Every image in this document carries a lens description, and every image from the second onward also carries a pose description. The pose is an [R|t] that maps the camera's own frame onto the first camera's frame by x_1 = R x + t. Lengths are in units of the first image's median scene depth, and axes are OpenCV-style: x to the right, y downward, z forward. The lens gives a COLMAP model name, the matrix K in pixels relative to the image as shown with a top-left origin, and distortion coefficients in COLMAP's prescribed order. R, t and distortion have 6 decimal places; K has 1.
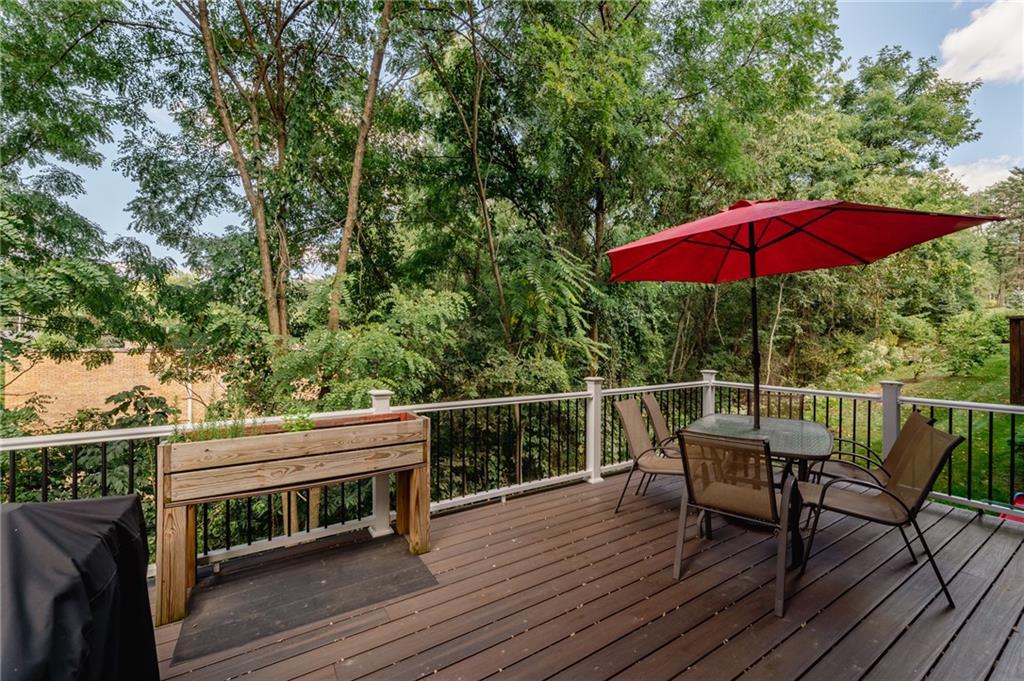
lens RADIAL K [[412.1, 0, 508.8], [0, 412.1, 342.4], [0, 0, 1]] dist [0.001737, 0.000027]
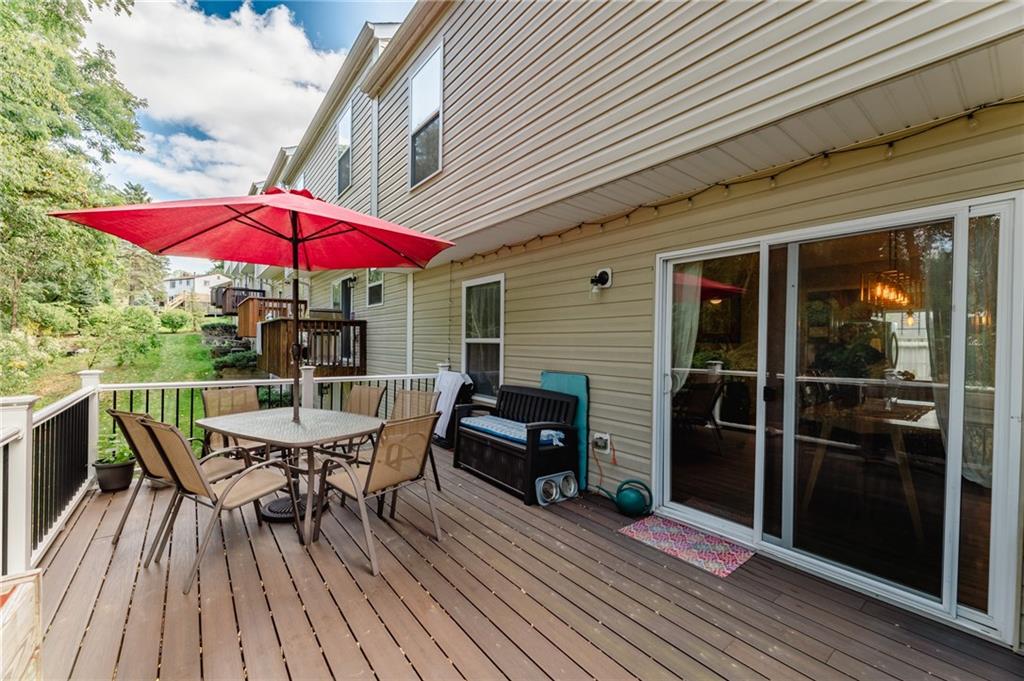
lens RADIAL K [[412.1, 0, 510.1], [0, 412.1, 343.9], [0, 0, 1]] dist [0.001737, 0.000027]
pose [[-0.100383, -0.009512, 0.994903, -0.084367], [-0.017667, 0.999814, 0.007776, 0.001776], [-0.994792, -0.016796, -0.100532, 0.111650]]
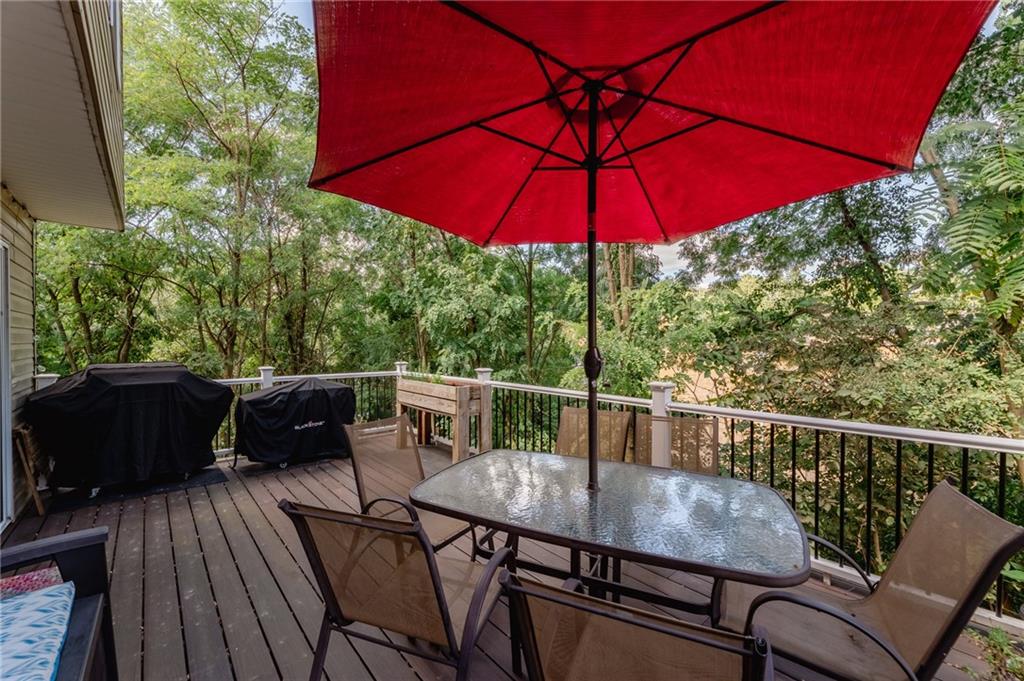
lens RADIAL K [[412.1, 0, 509.7], [0, 412.1, 342.1], [0, 0, 1]] dist [0.001737, 0.000027]
pose [[0.167724, 0.000330, -0.985834, 0.220204], [0.005747, 0.999983, 0.001312, 0.002763], [0.985817, -0.005886, 0.167719, 0.152950]]
